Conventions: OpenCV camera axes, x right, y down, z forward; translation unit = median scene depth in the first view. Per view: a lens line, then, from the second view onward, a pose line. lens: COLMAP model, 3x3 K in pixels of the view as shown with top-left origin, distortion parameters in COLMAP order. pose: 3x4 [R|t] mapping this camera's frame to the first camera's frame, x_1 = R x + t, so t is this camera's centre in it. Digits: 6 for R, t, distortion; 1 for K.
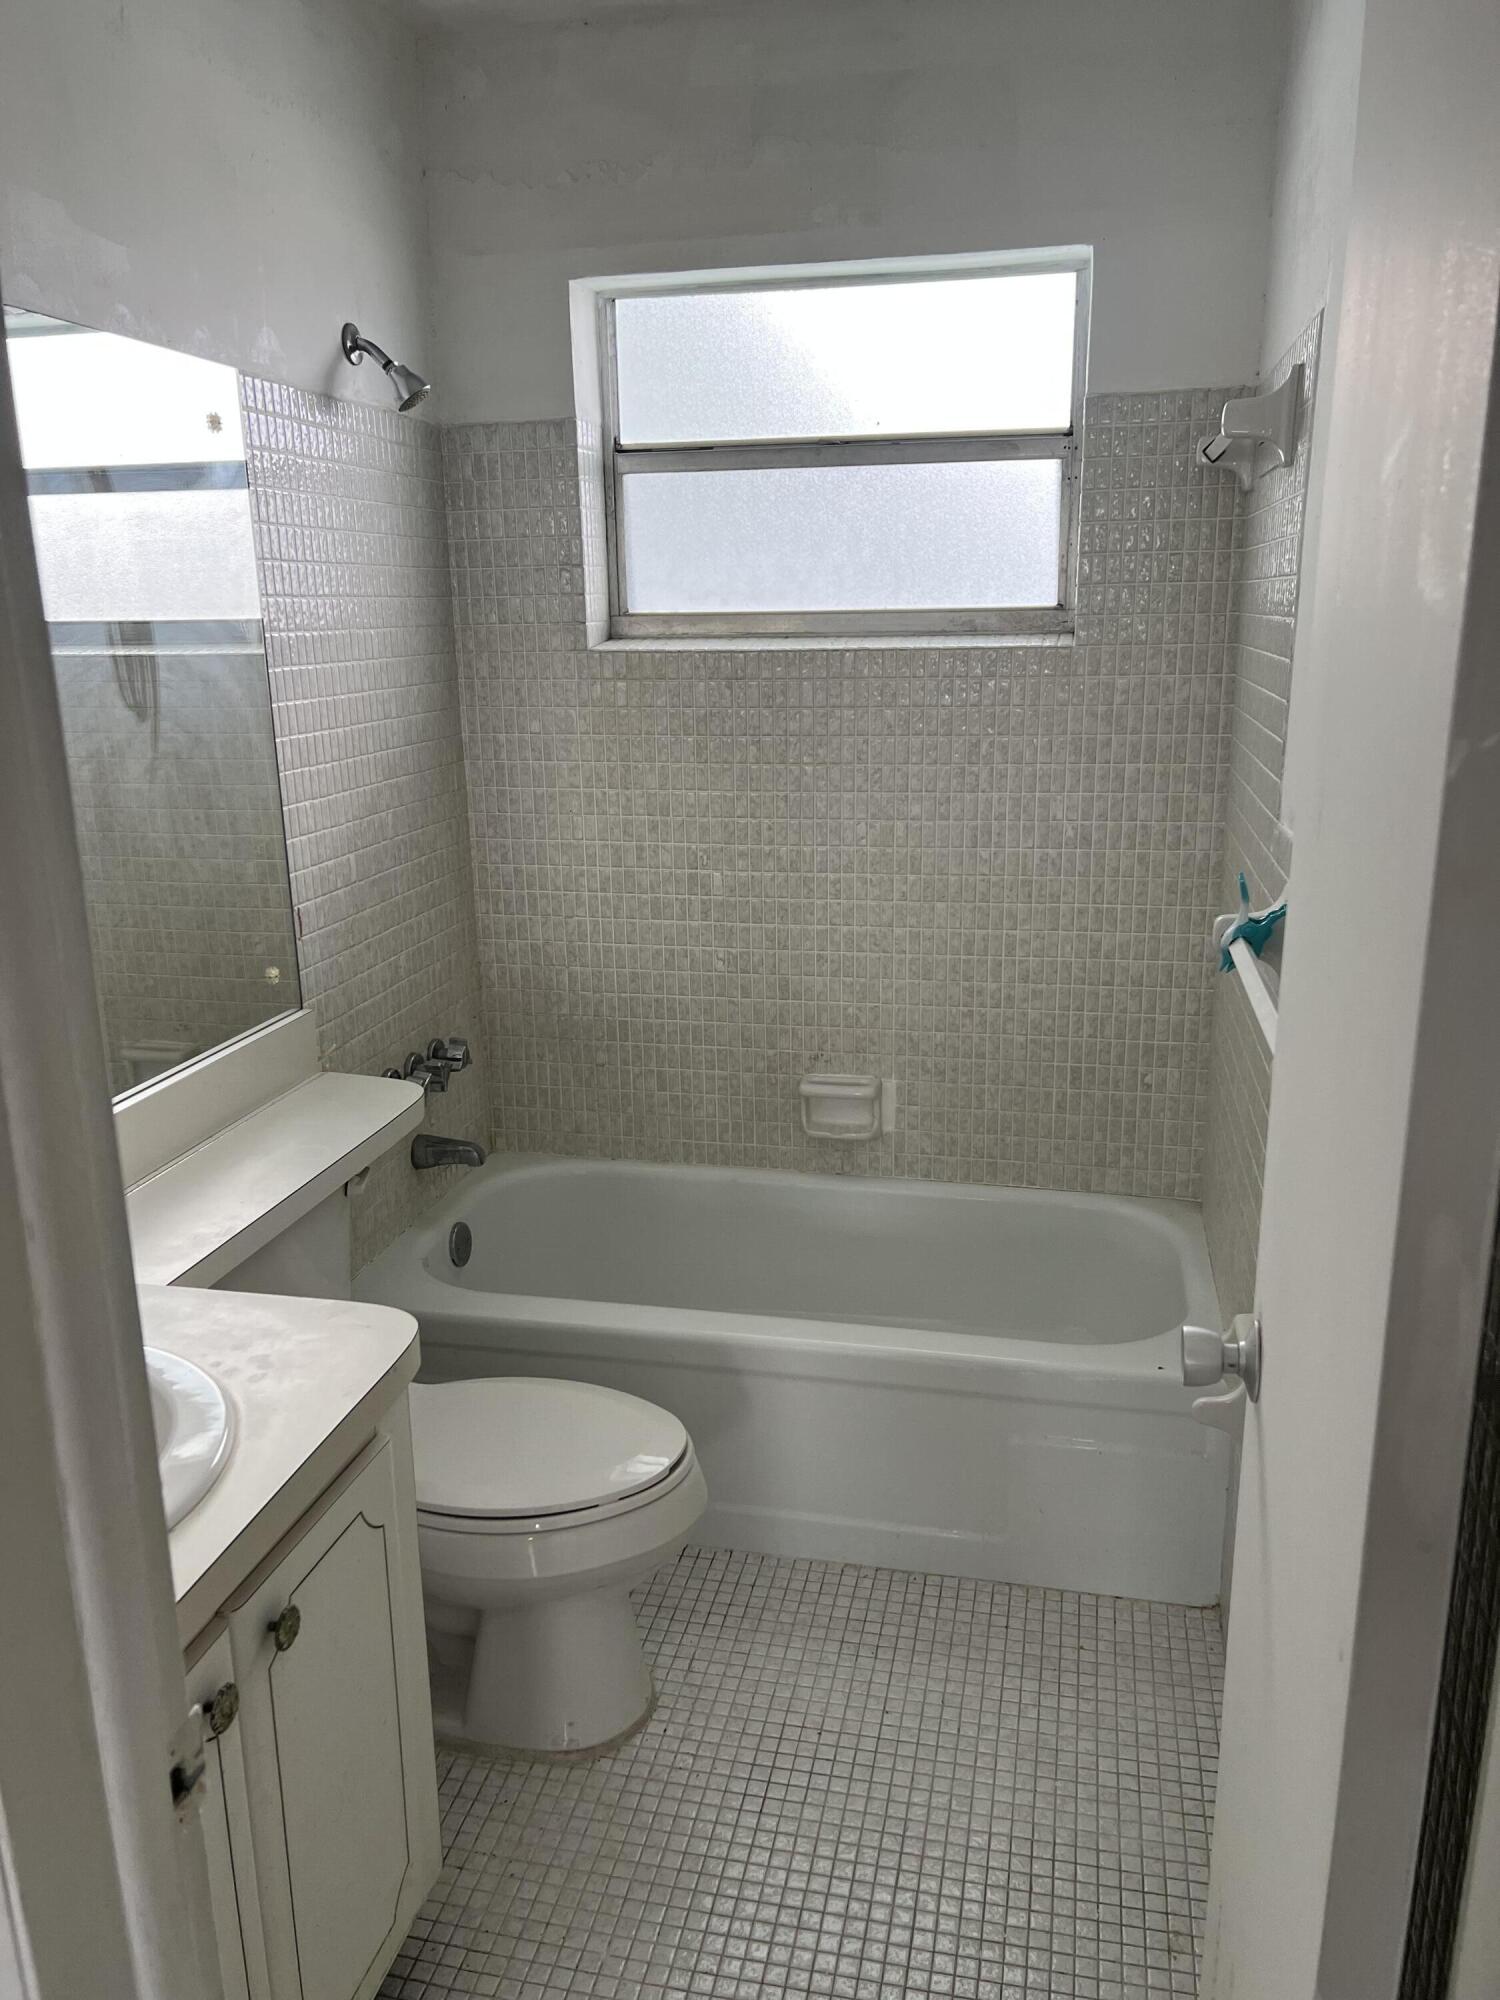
lens RADIAL K [[1496.3, 0, 750.0], [0, 1496.3, 1000.0], [0, 0, 1]] dist [0.092714, -0.111837]
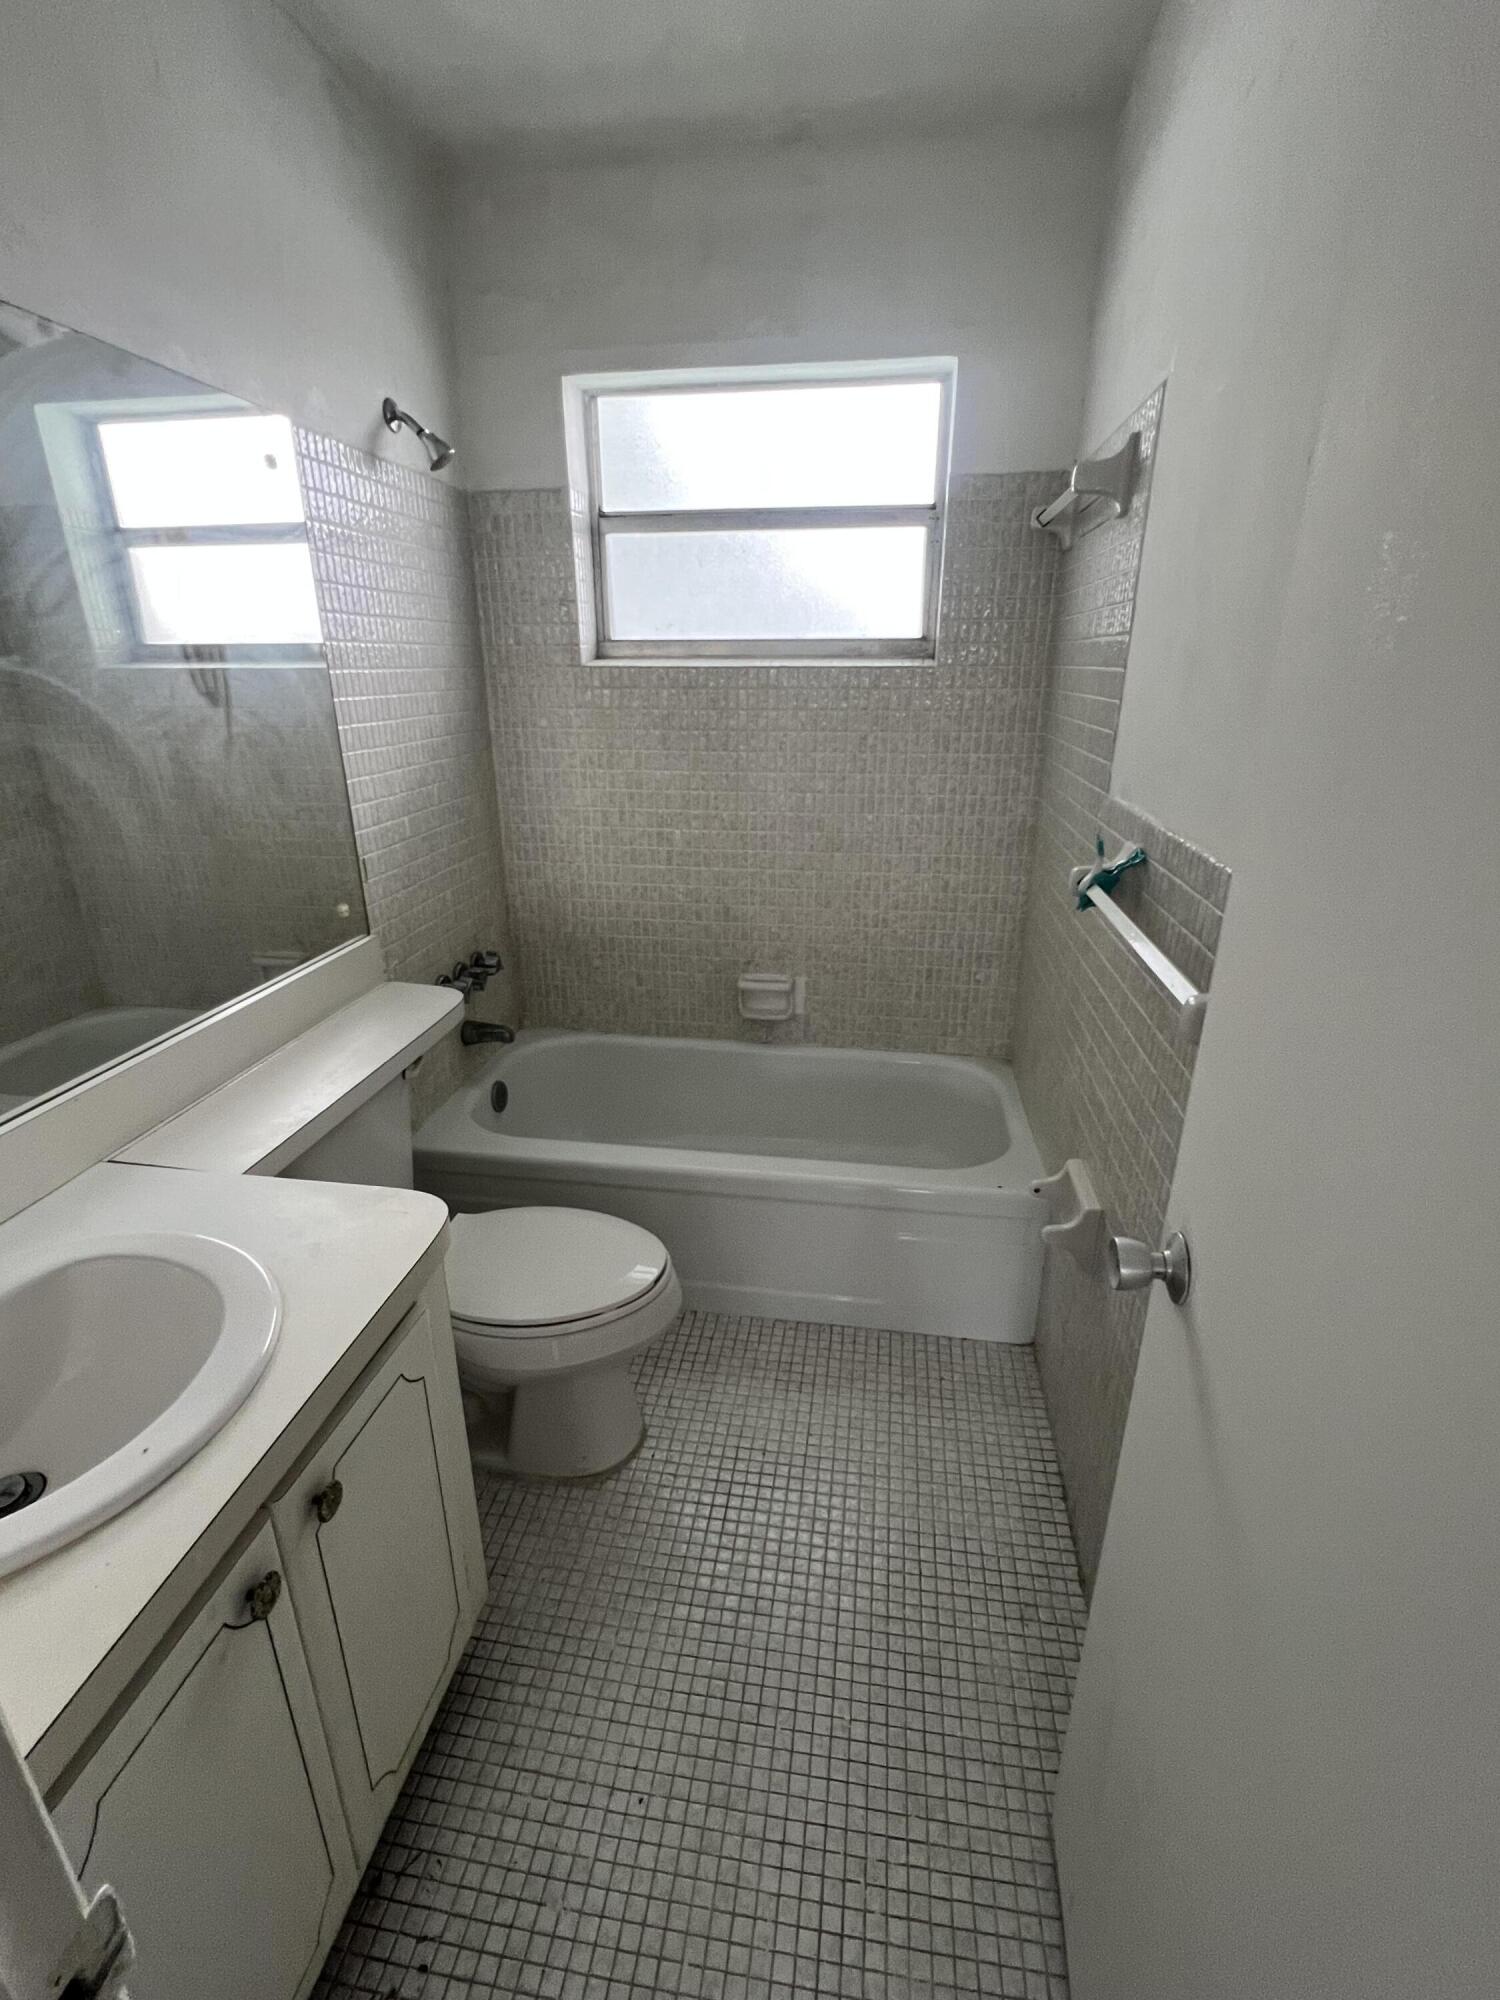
lens RADIAL K [[914.9, 0, 750.0], [0, 914.9, 1000.0], [0, 0, 1]] dist [0.001136, 0.000918]
pose [[0.997796, -0.009674, 0.065650, -0.014611], [0.003116, 0.995056, 0.099268, -0.014871], [-0.066286, -0.098845, 0.992893, 0.160906]]
